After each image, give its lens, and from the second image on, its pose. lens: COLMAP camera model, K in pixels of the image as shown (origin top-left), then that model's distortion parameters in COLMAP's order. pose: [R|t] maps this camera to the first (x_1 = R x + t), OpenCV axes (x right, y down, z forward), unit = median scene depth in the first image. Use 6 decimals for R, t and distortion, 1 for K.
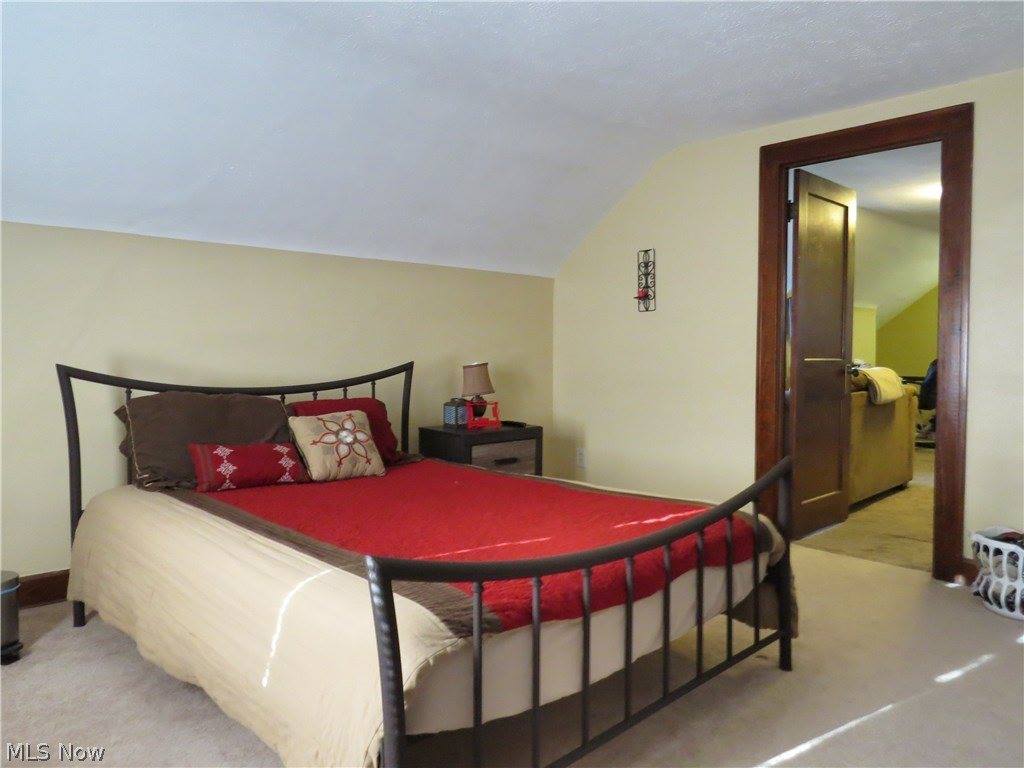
lens RADIAL K [[739.6, 0, 511.8], [0, 739.6, 385.0], [0, 0, 1]] dist [-0.021019, 0.000592]
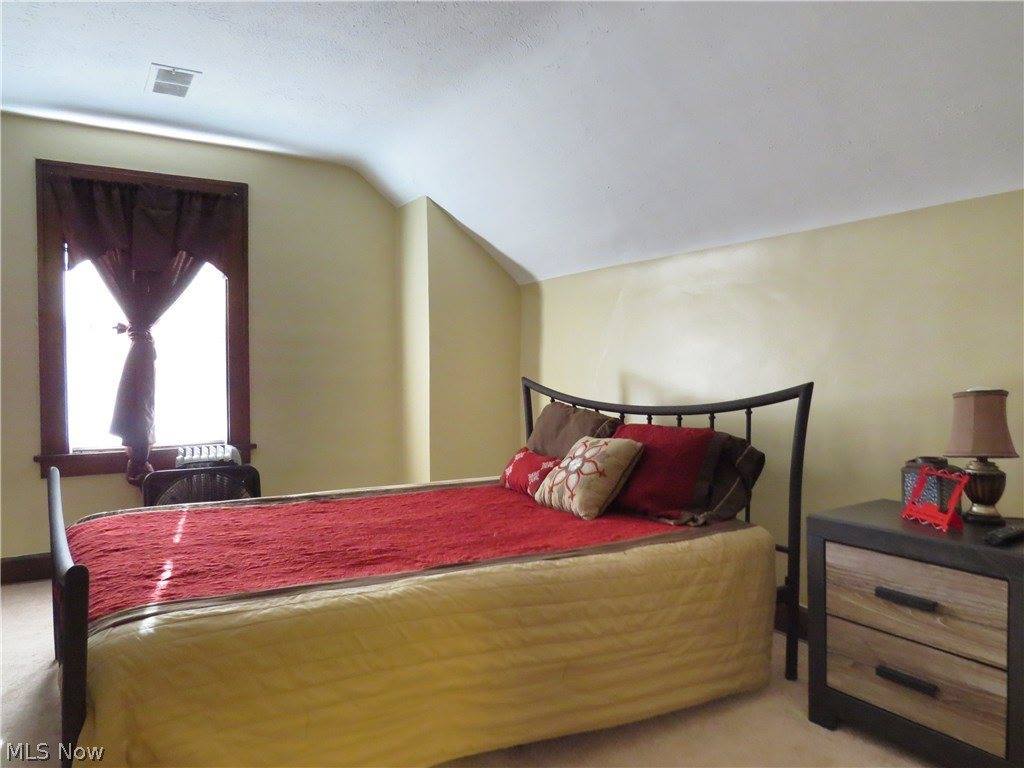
lens RADIAL K [[739.6, 0, 513.4], [0, 739.6, 384.3], [0, 0, 1]] dist [-0.021019, 0.000592]
pose [[-0.240491, 0.023324, -0.970371, 0.544197], [-0.028996, 0.999092, 0.031201, -0.043517], [0.970218, 0.035640, -0.239596, 0.949192]]
